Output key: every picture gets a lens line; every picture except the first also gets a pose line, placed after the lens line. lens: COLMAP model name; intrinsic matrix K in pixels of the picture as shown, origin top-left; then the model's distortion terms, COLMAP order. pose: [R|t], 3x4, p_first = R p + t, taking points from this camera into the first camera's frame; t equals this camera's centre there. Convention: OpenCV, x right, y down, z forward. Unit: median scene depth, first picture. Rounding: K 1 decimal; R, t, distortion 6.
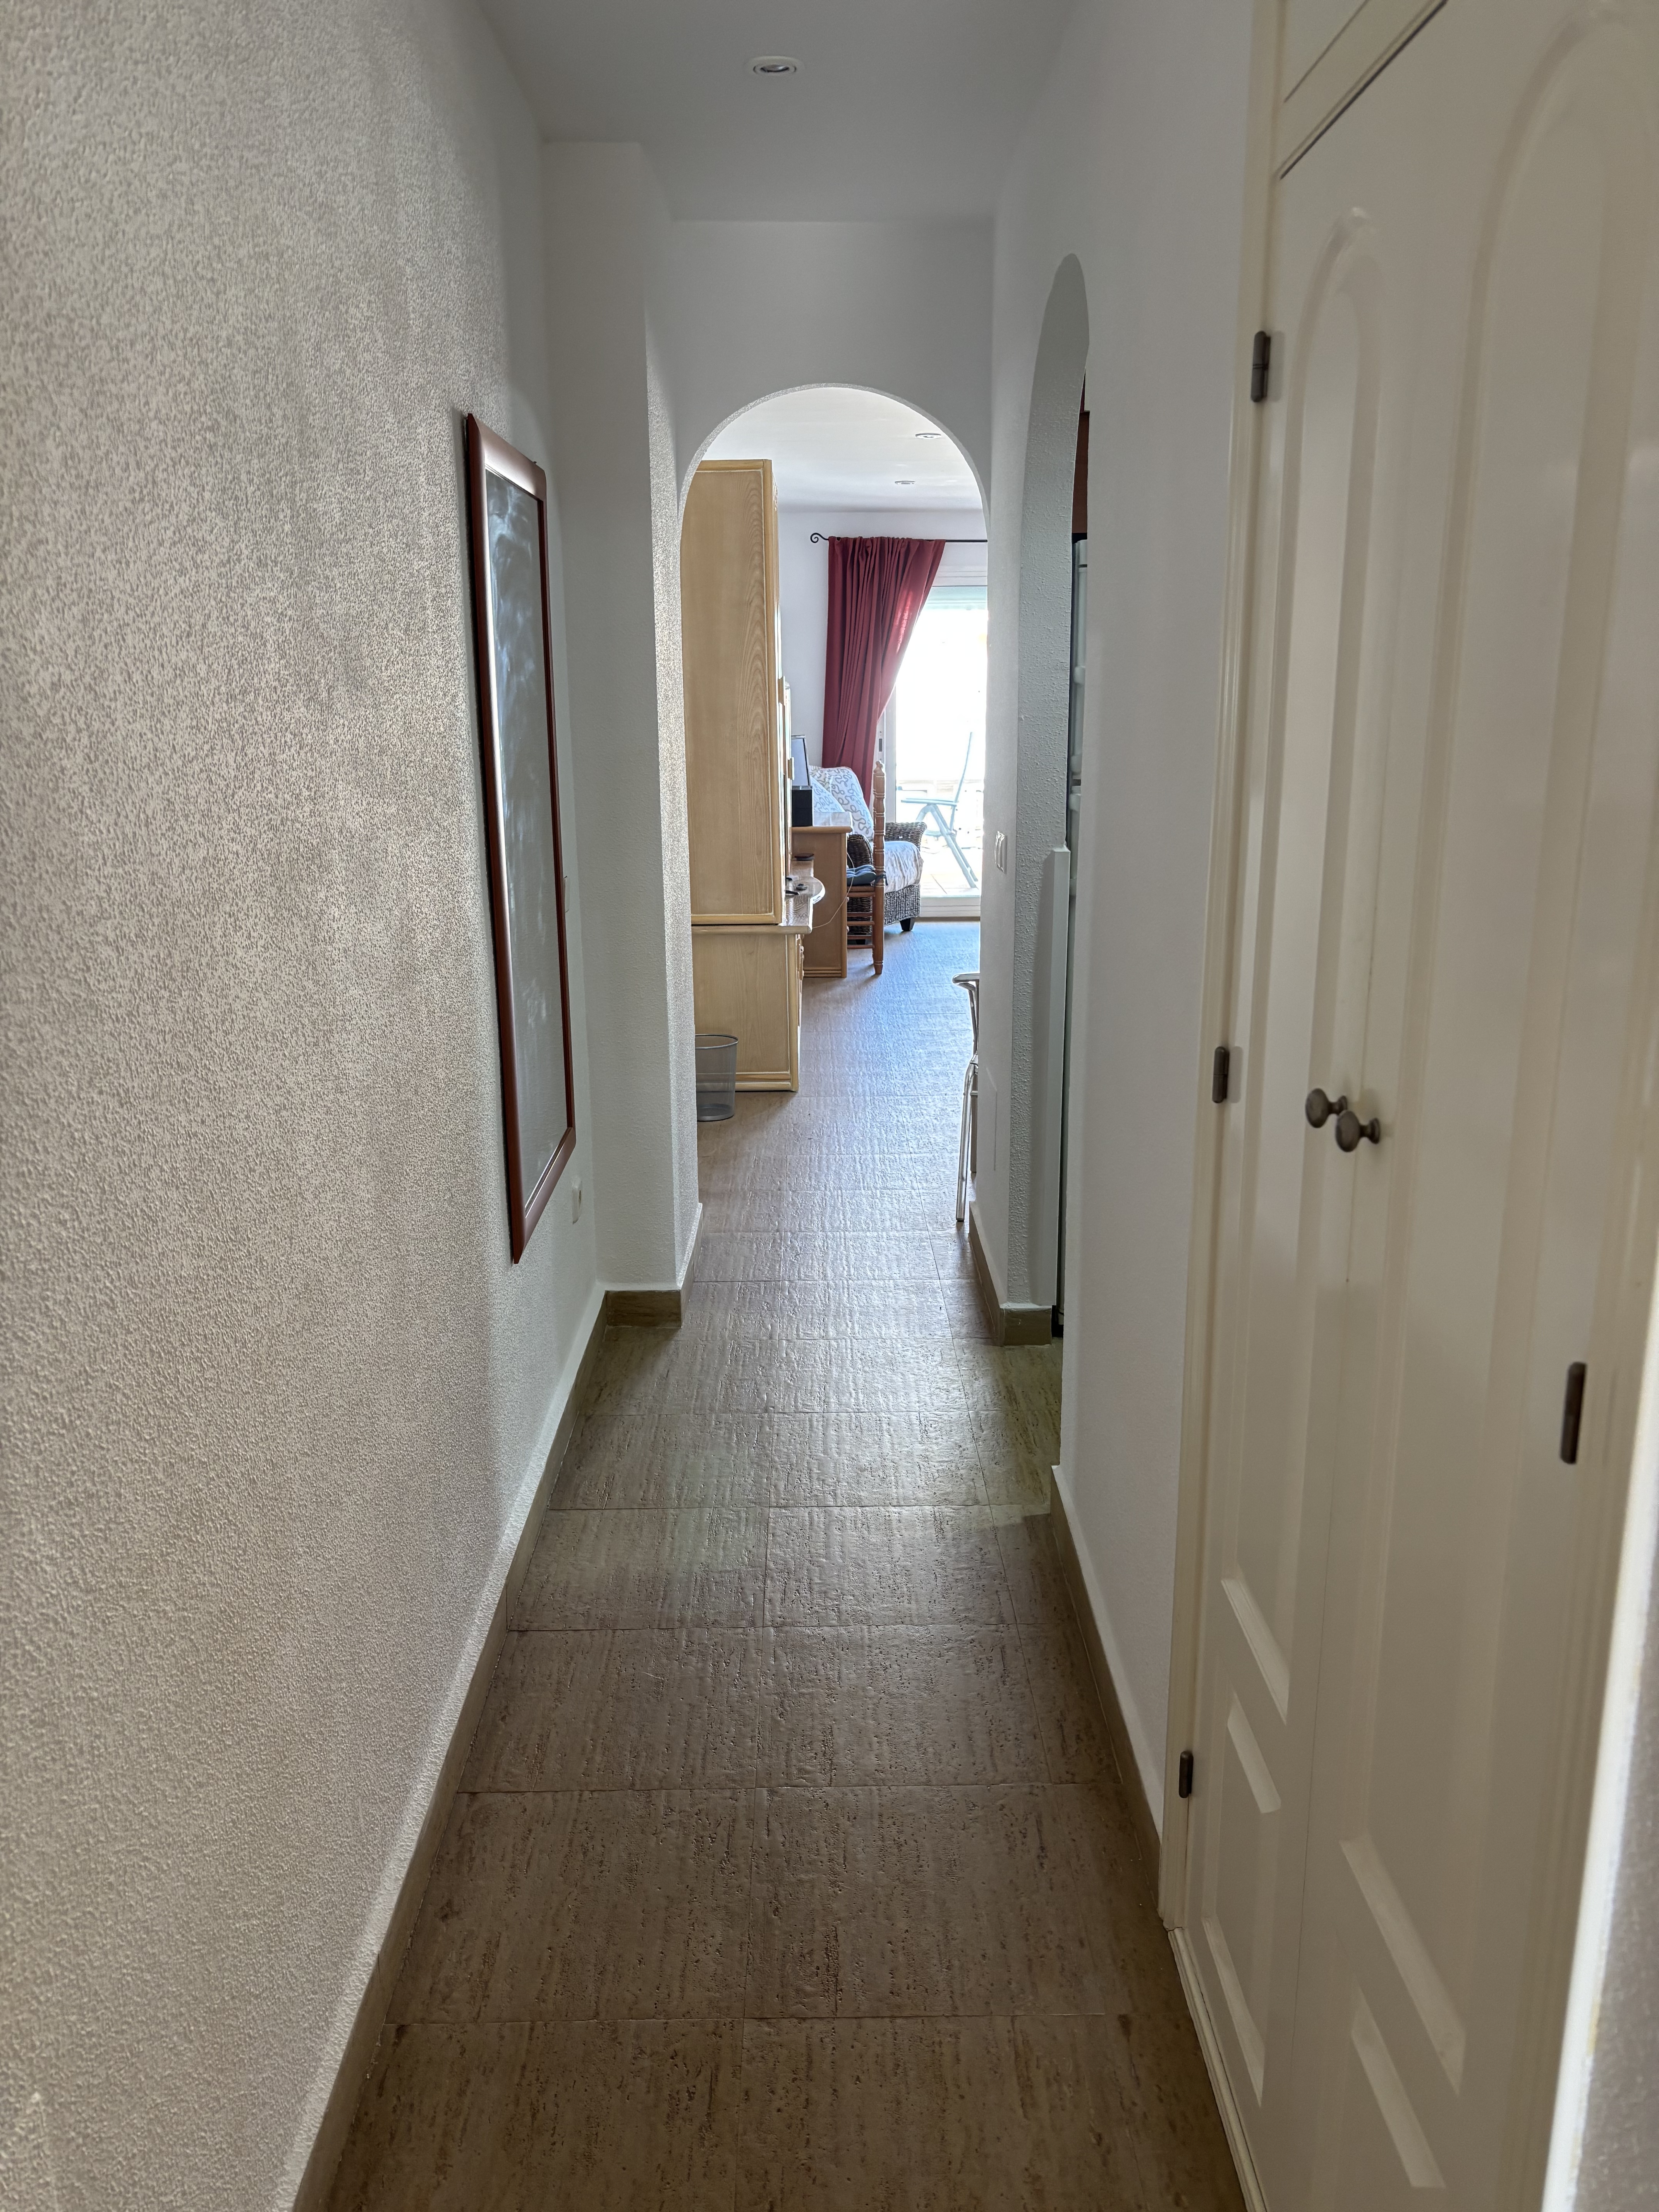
lens RADIAL K [[1670.6, 0, 823.1], [0, 1670.6, 1097.4], [0, 0, 1]] dist [0.052294, -0.032839]
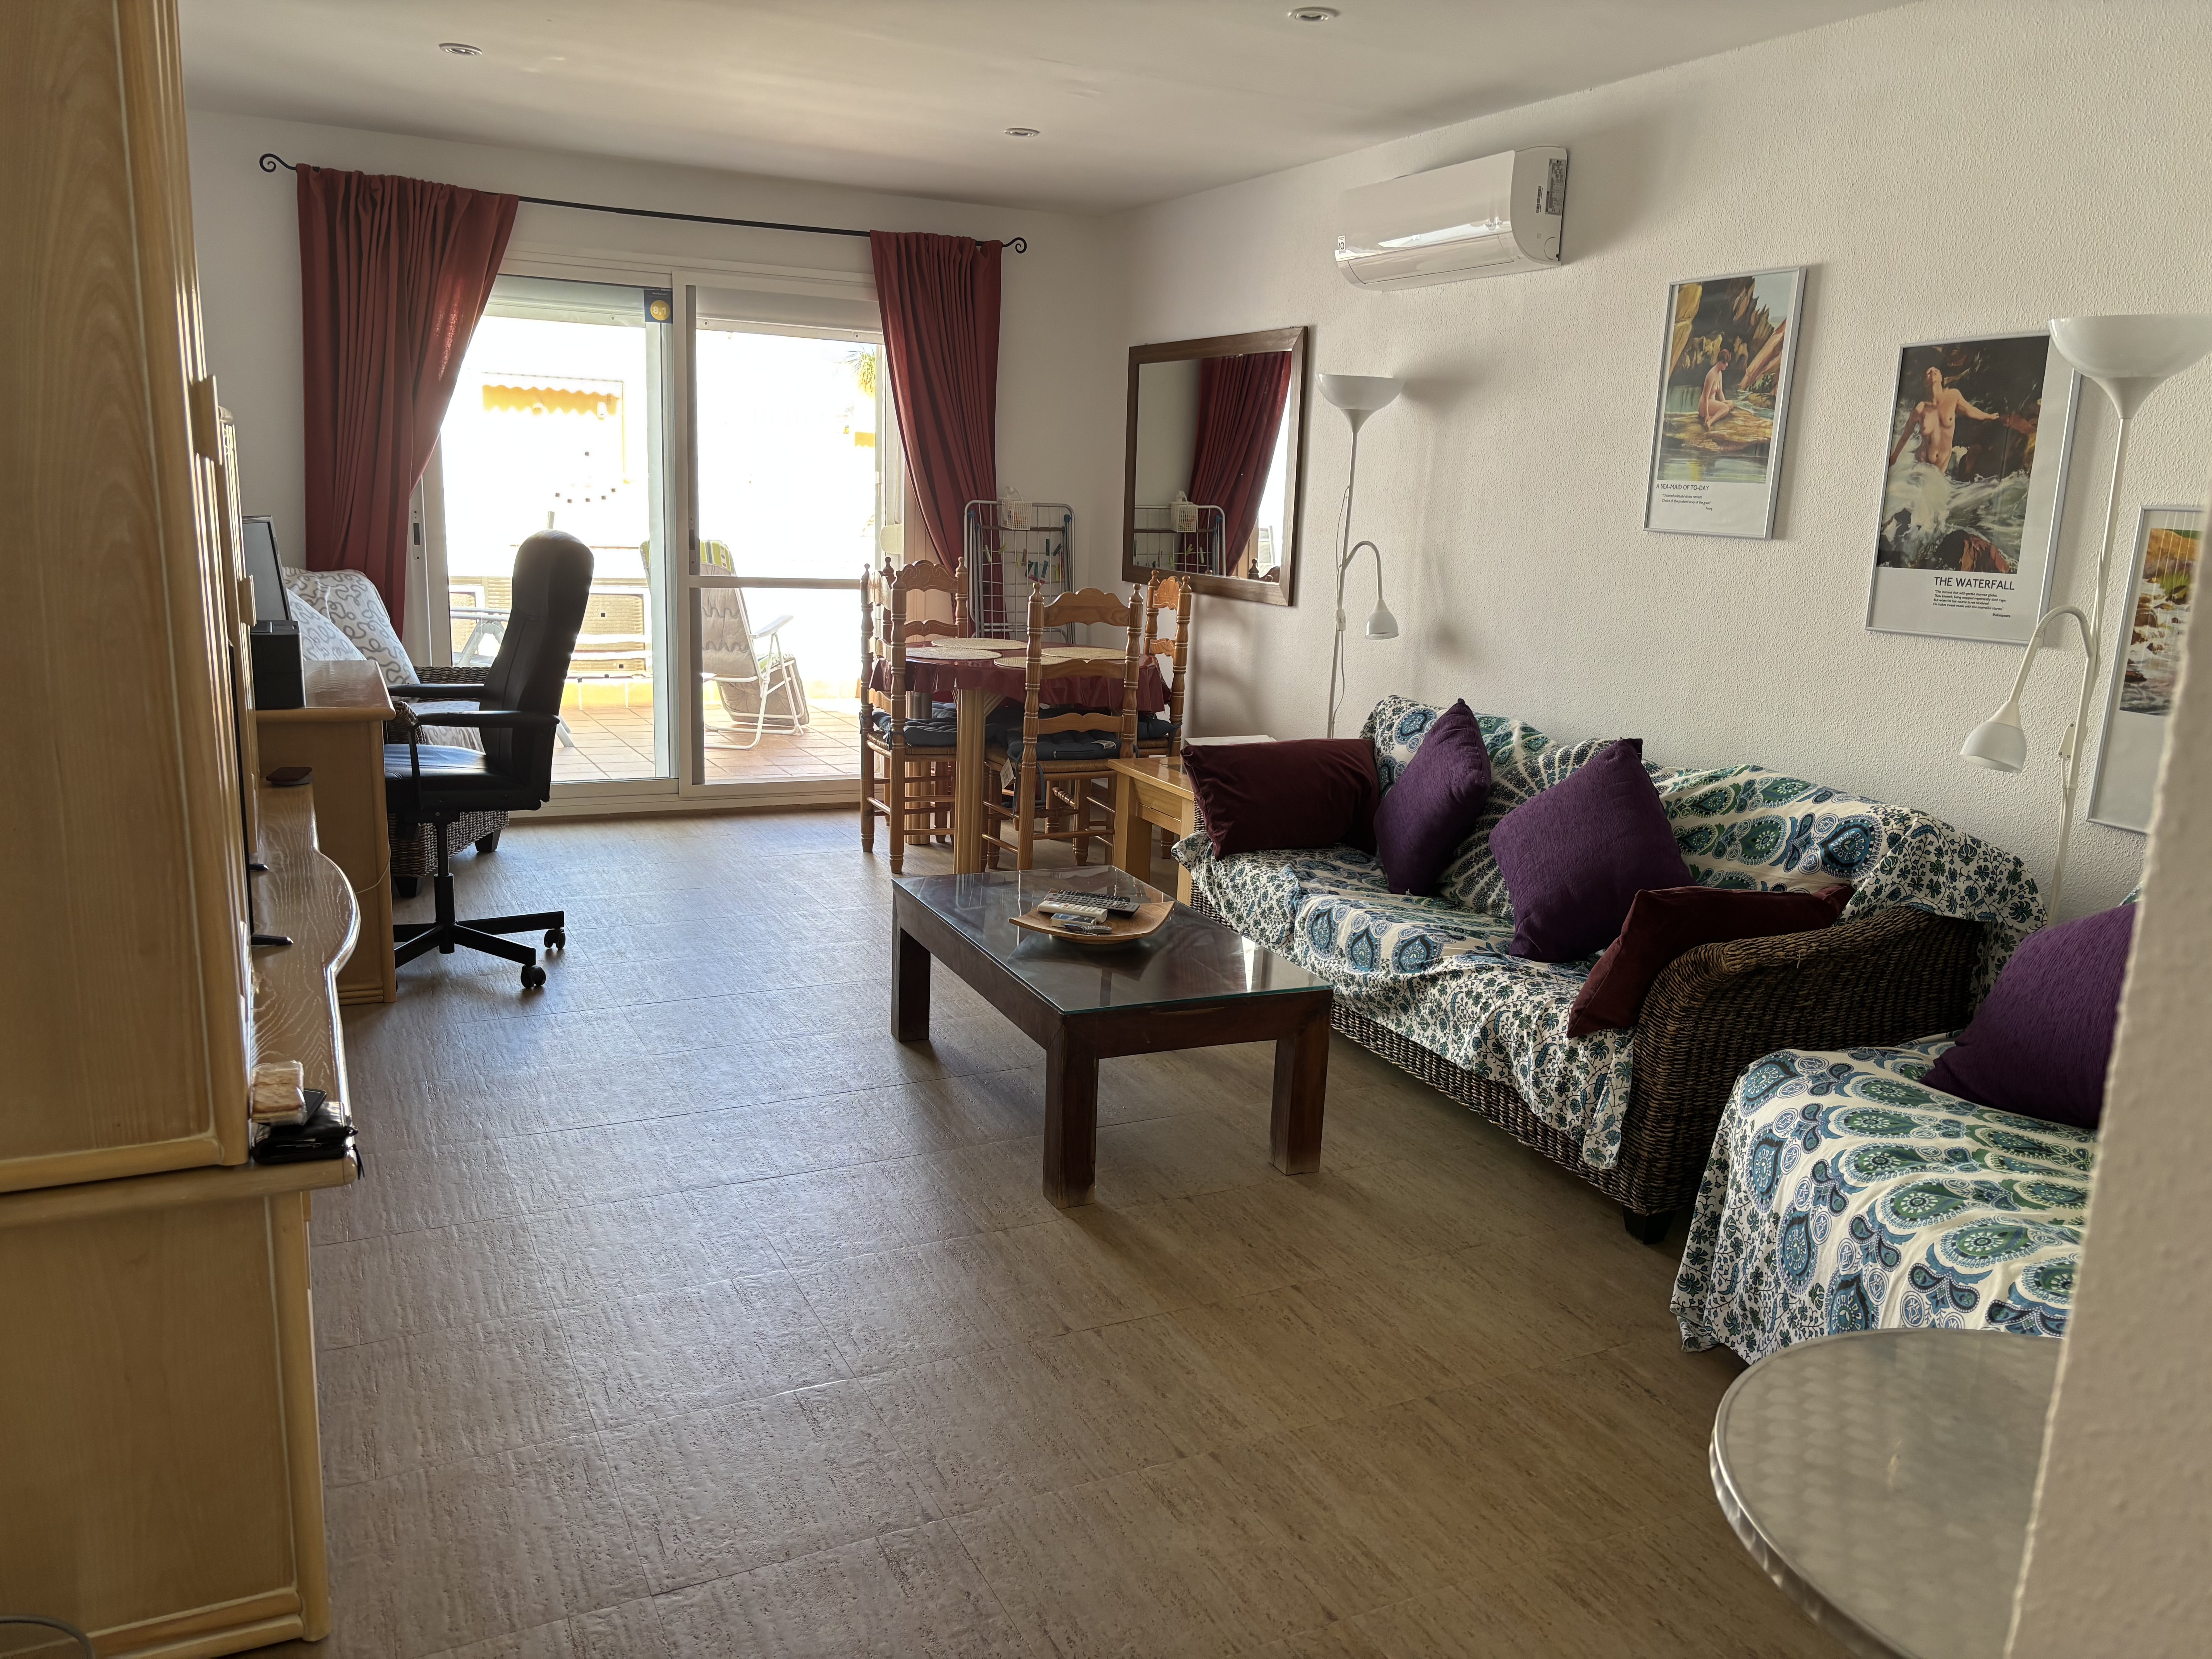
lens RADIAL K [[1670.6, 0, 1119.7], [0, 1670.6, 833.1], [0, 0, 1]] dist [0.052294, -0.032839]
pose [[0.897696, -0.046001, 0.438207, -0.008346], [0.056272, 0.998361, -0.010474, -0.090250], [-0.437007, 0.034061, 0.898813, 0.381582]]
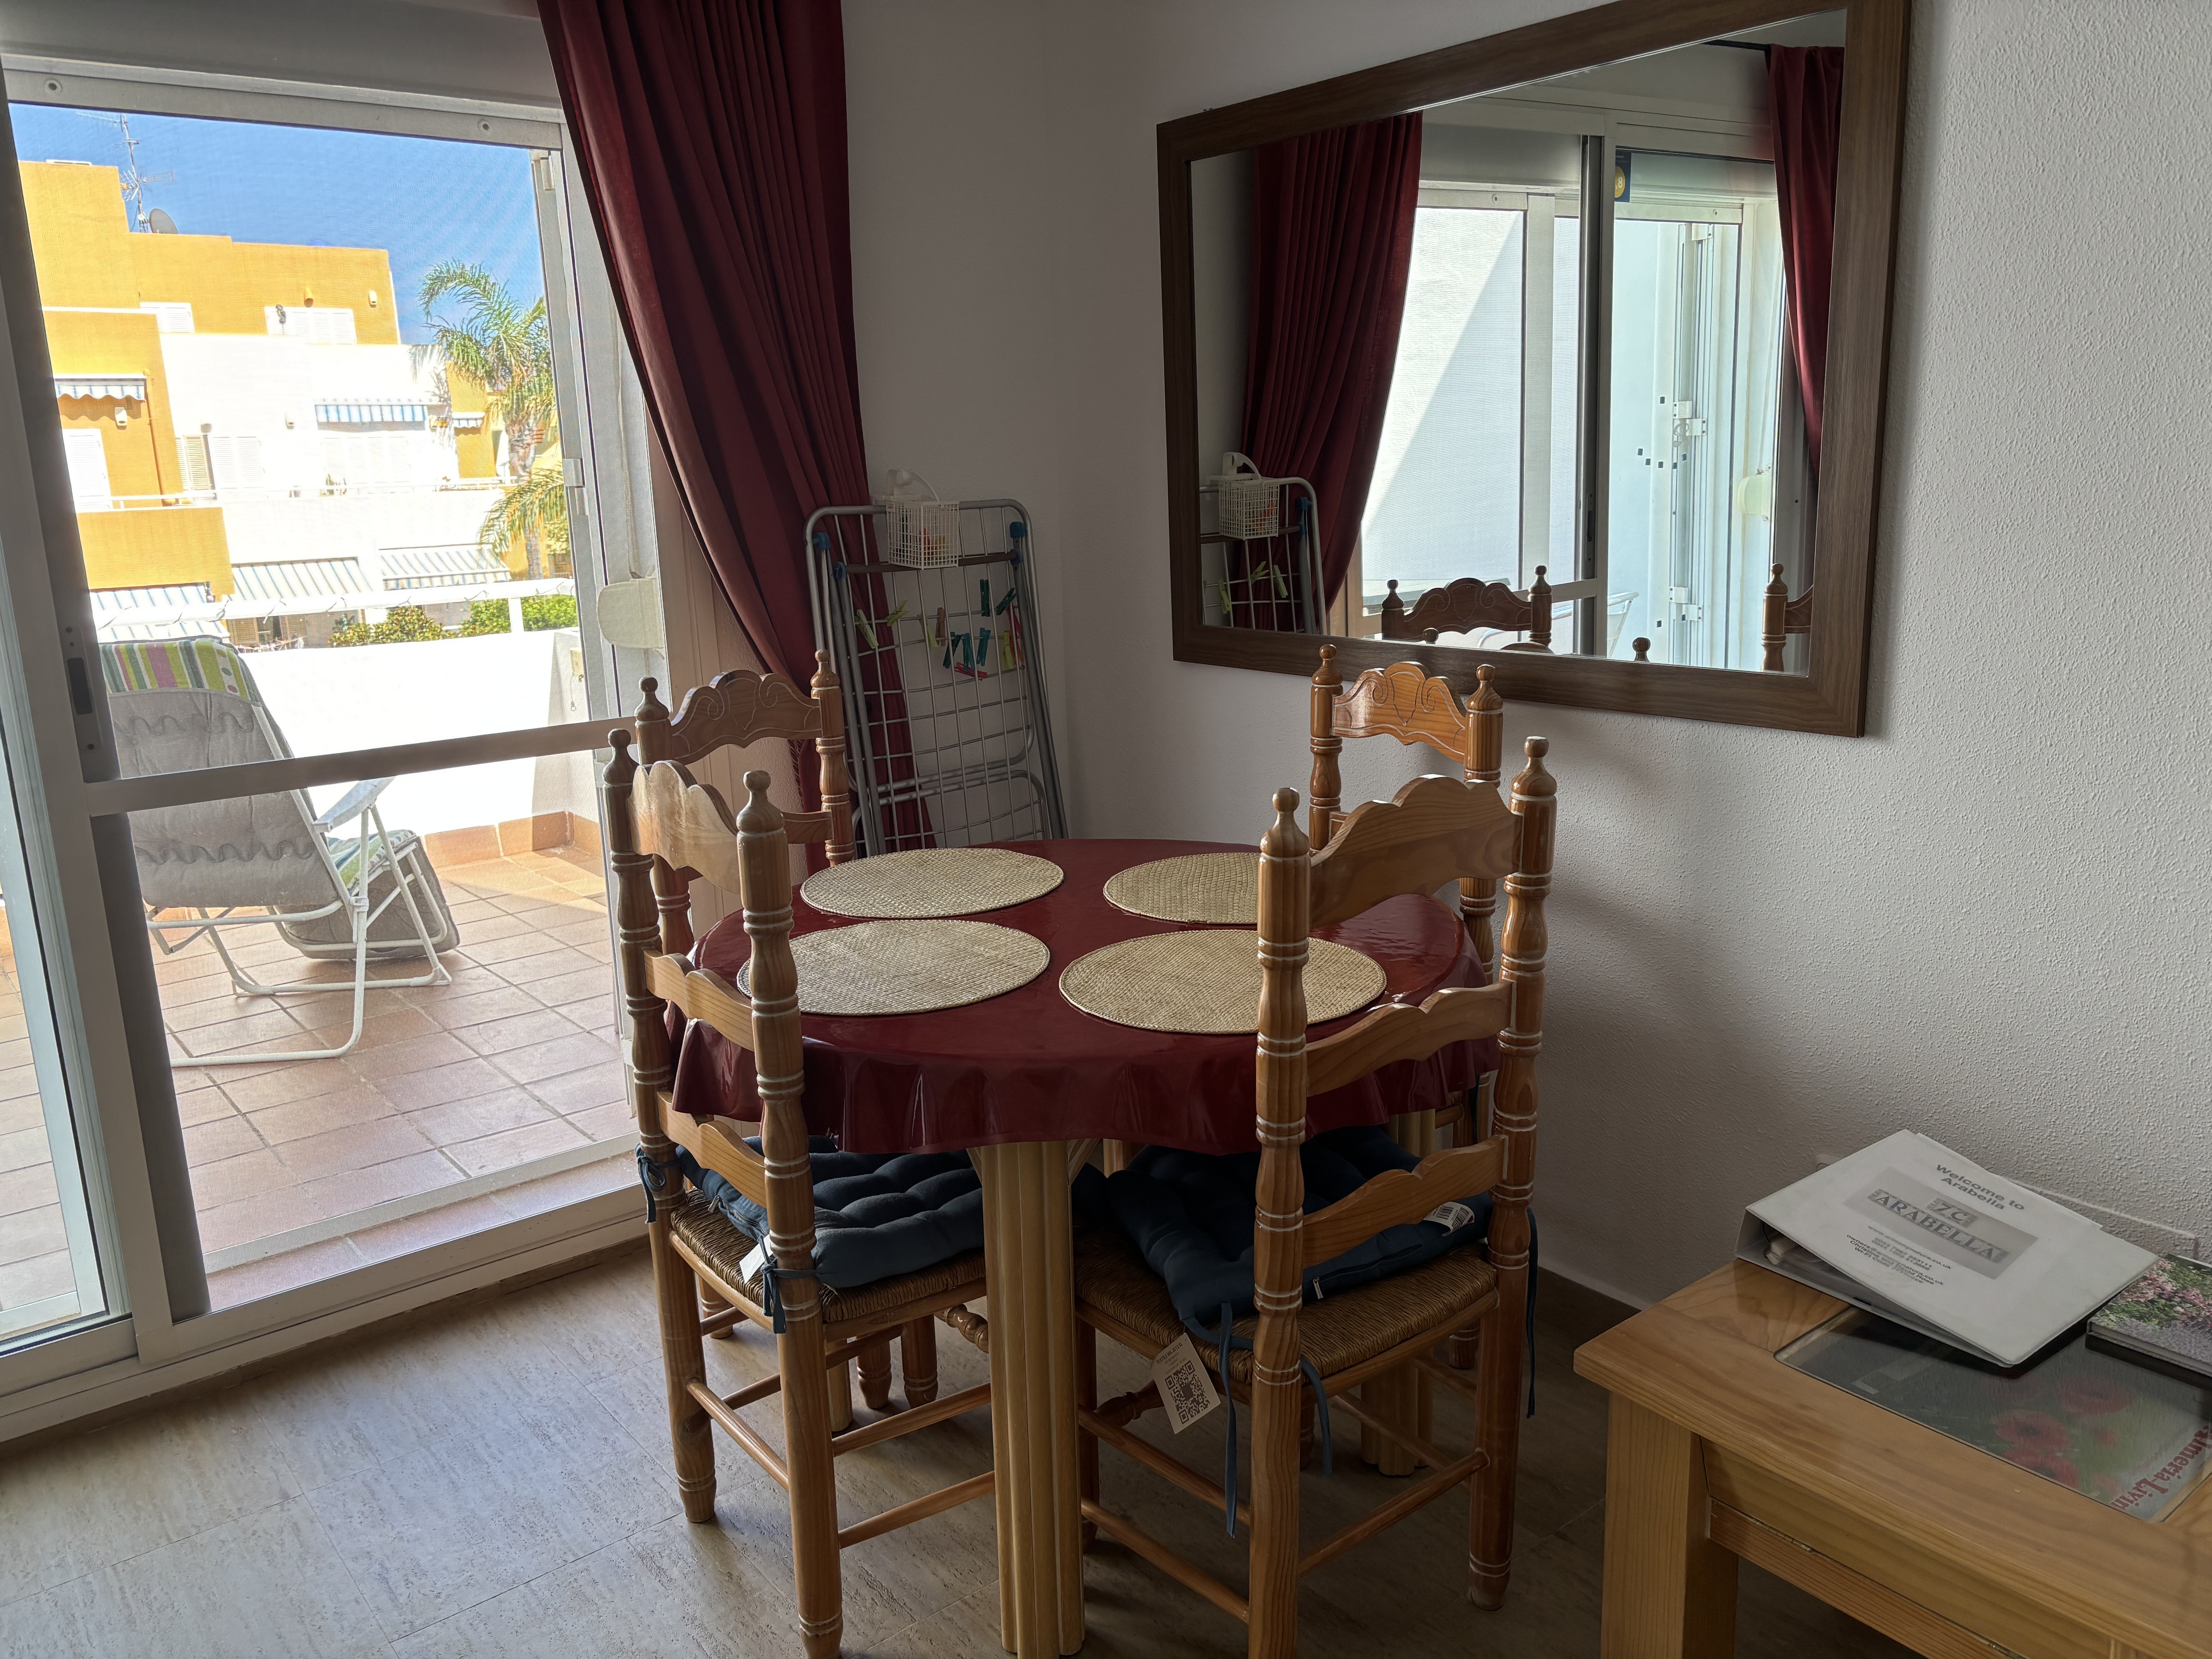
lens RADIAL K [[1670.6, 0, 1119.7], [0, 1670.6, 833.1], [0, 0, 1]] dist [0.052294, -0.032839]
pose [[0.784317, -0.149655, 0.602039, 0.102856], [0.166621, 0.985625, 0.027939, -0.181766], [-0.597566, 0.078399, 0.797978, 0.765849]]
